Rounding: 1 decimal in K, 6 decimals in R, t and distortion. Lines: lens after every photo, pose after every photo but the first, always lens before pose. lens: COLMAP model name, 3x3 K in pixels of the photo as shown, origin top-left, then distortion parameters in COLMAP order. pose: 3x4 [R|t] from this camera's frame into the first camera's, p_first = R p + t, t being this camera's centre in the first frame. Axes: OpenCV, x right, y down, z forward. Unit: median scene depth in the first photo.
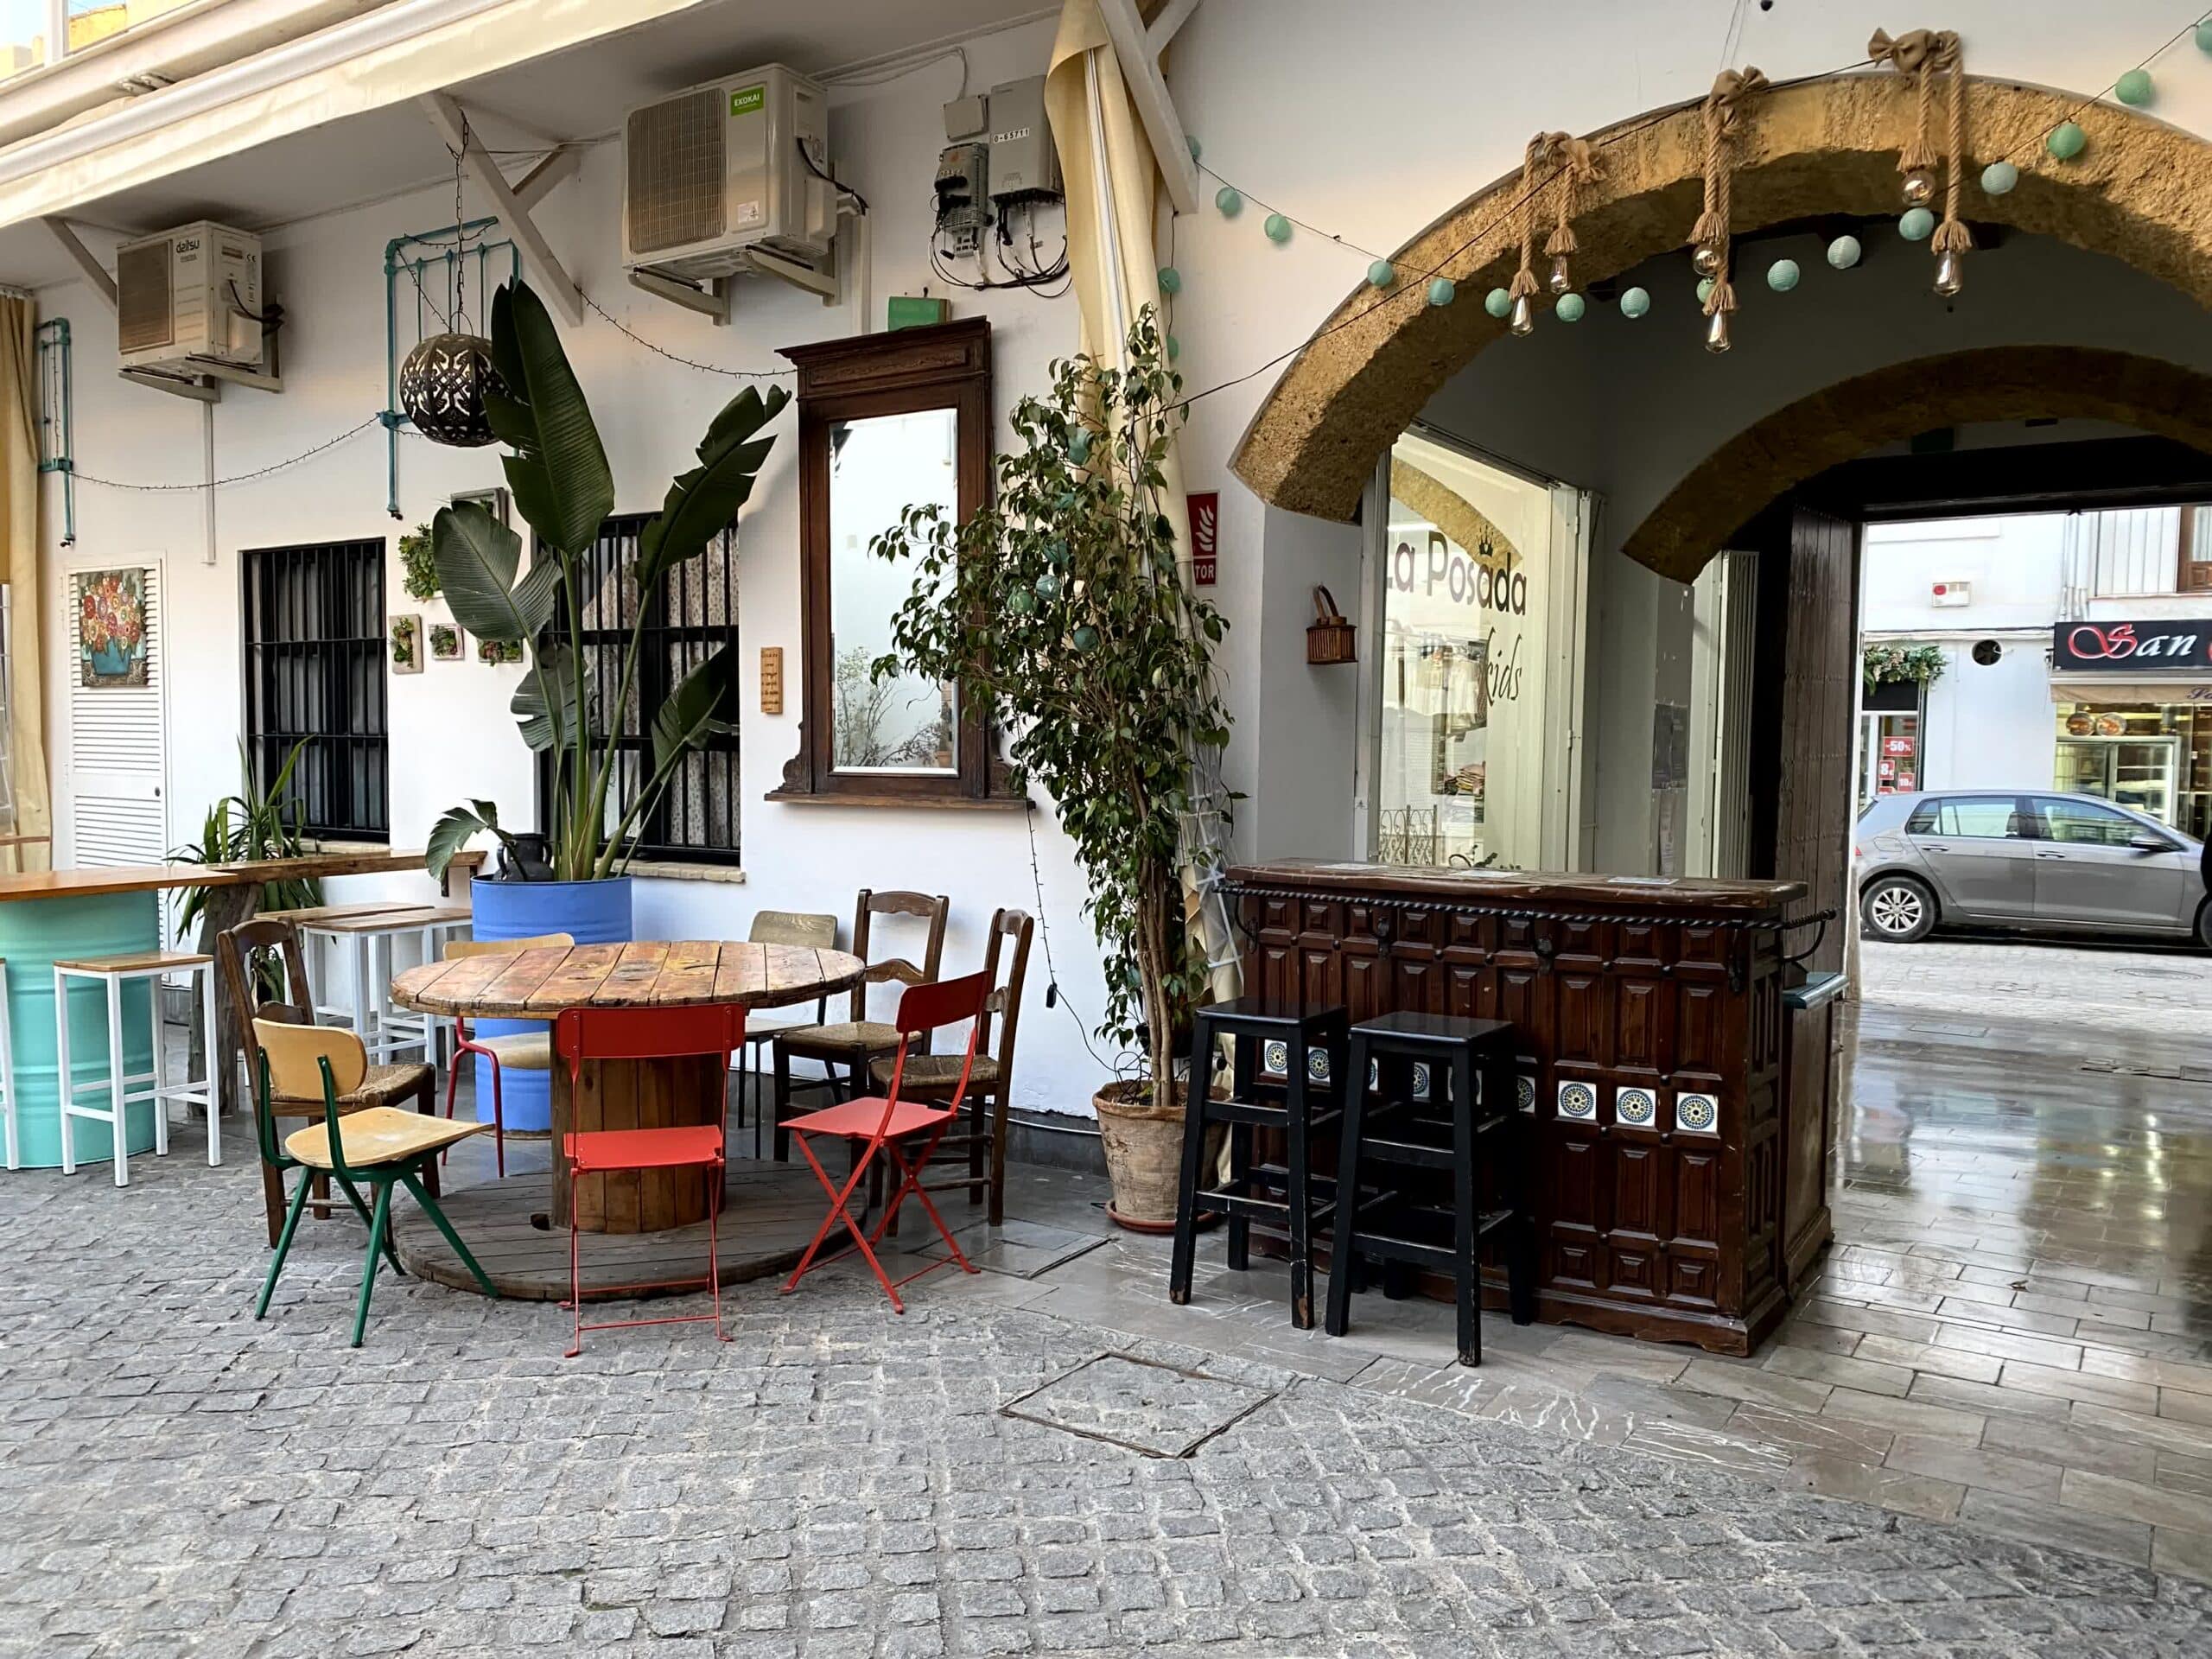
lens RADIAL K [[1676.3, 0, 1098.7], [0, 1676.3, 836.4], [0, 0, 1]] dist [0.010579, -0.000045]
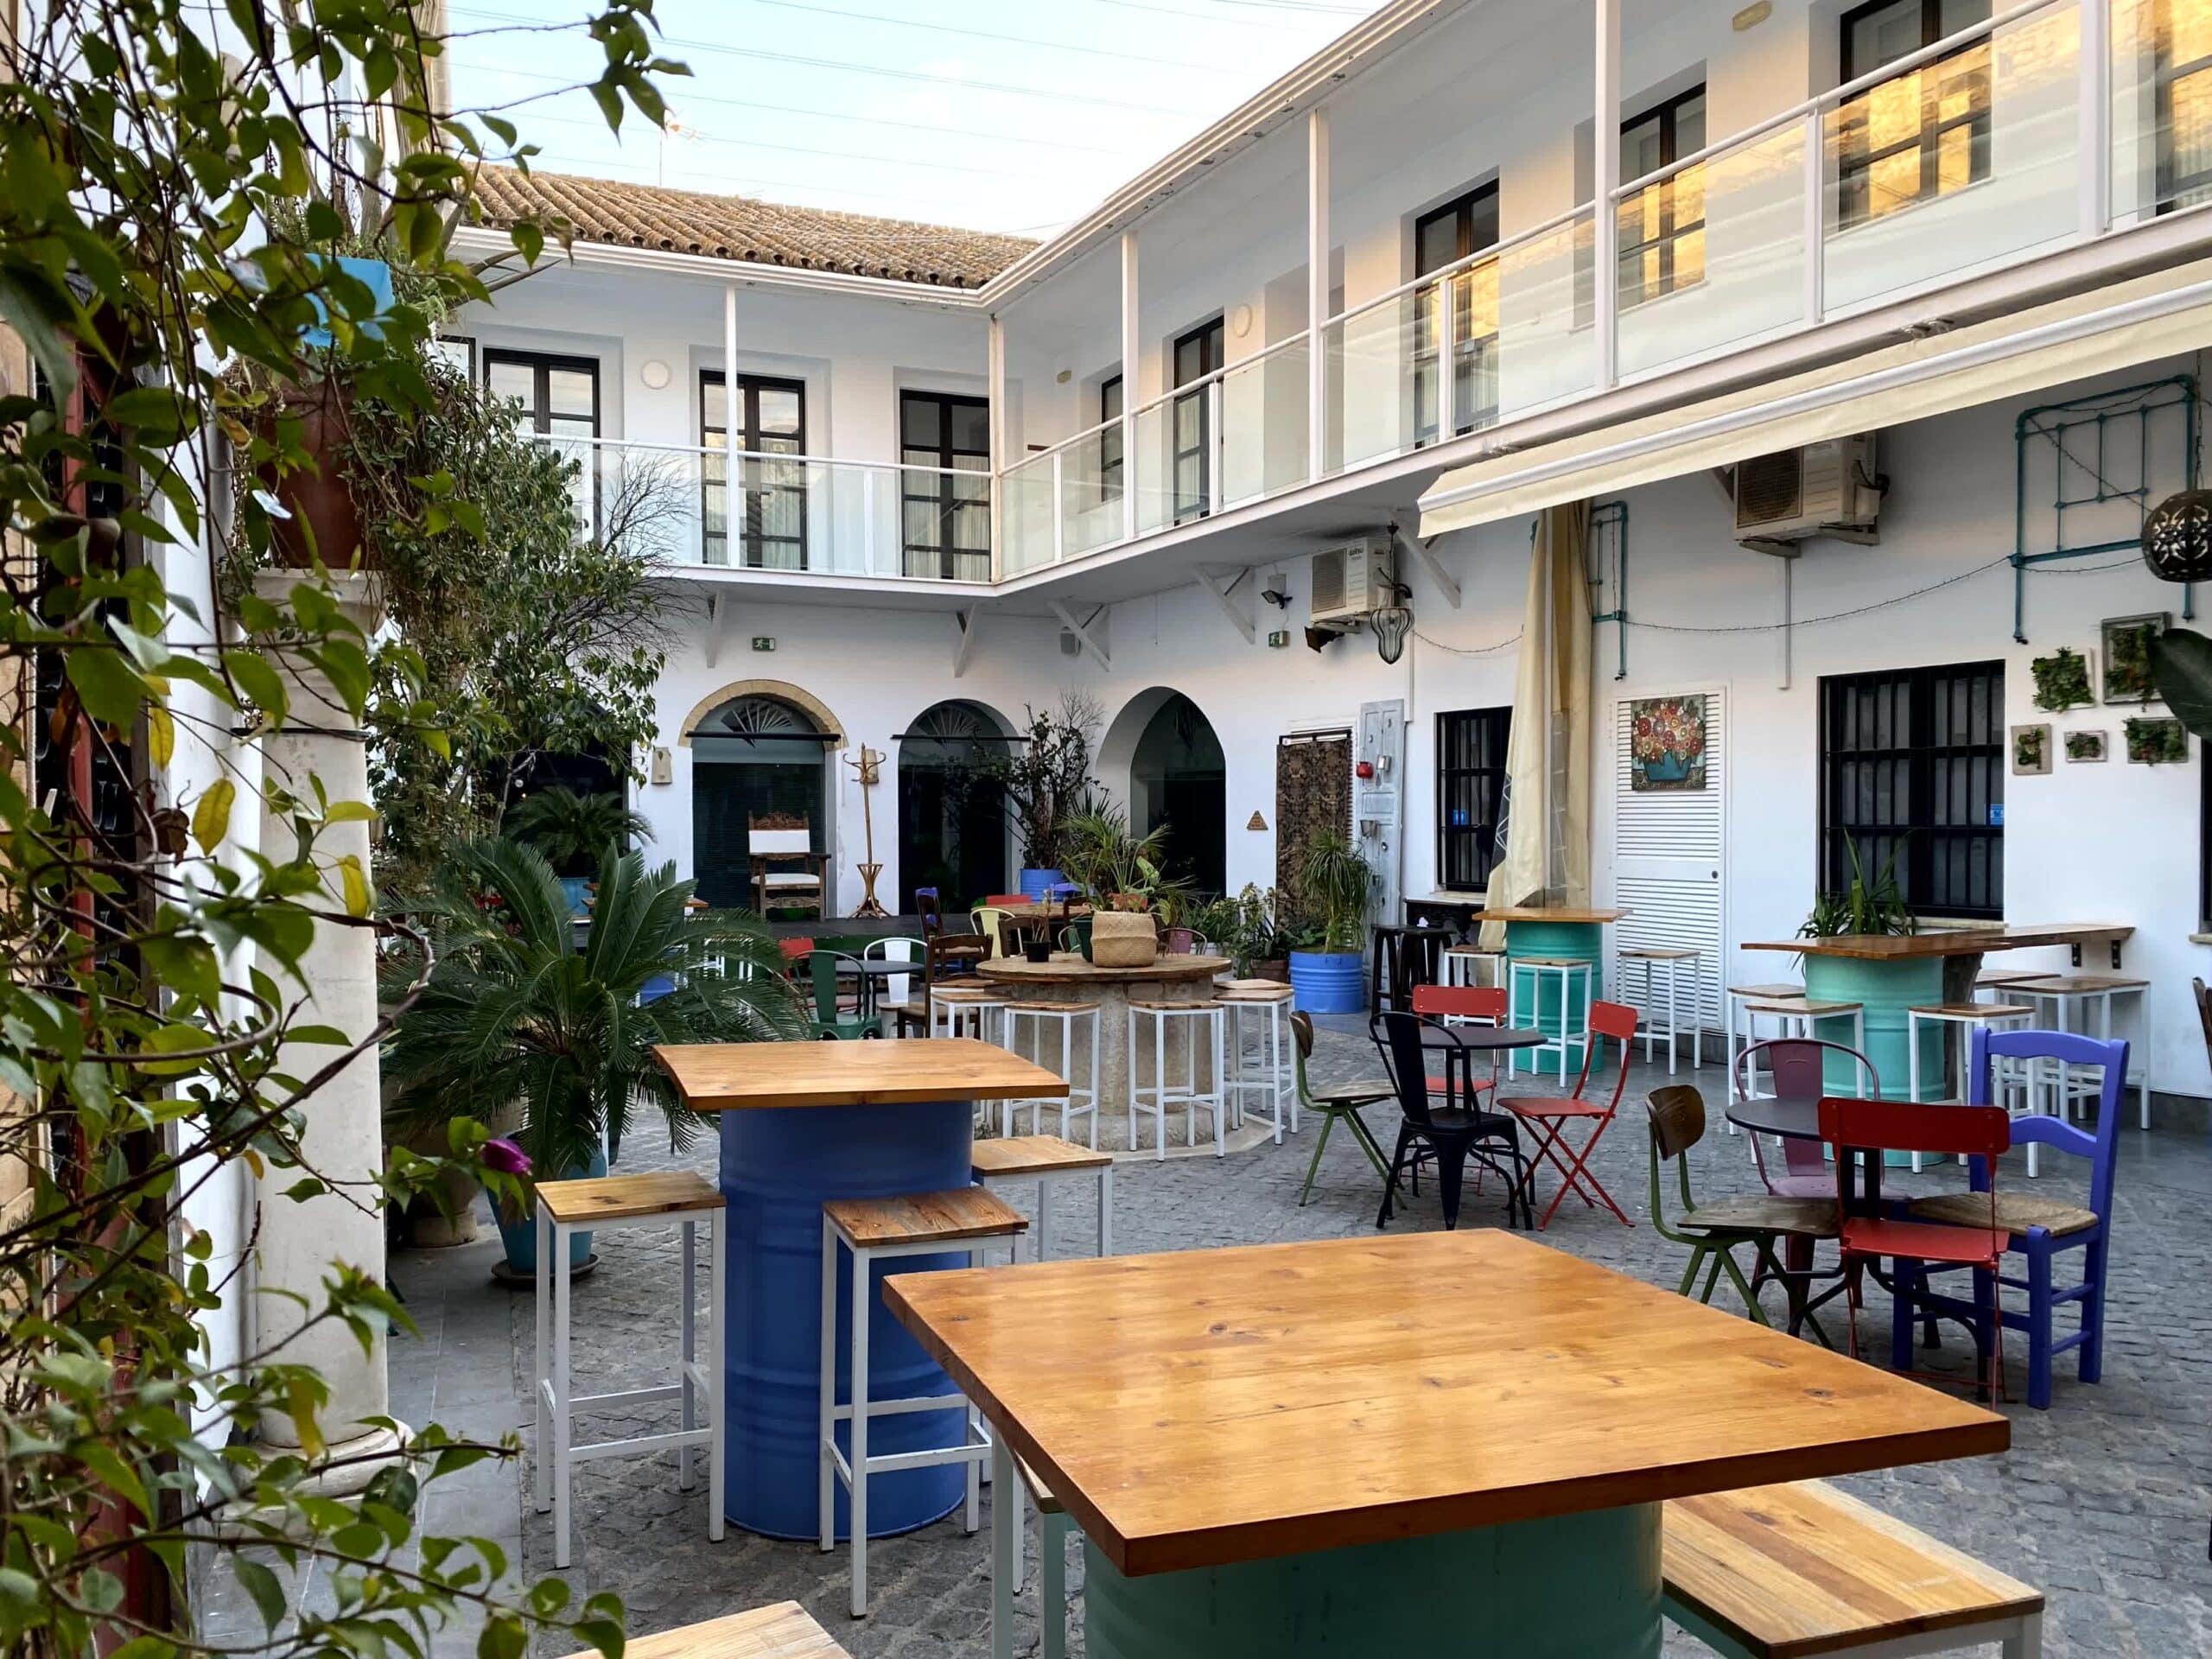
lens RADIAL K [[1676.3, 0, 1102.9], [0, 1676.3, 830.4], [0, 0, 1]] dist [0.010579, -0.000045]
pose [[0.860447, -0.011734, -0.509405, -0.345211], [-0.013155, 0.998890, -0.045228, 0.002782], [0.509370, 0.045618, 0.859338, -0.306744]]
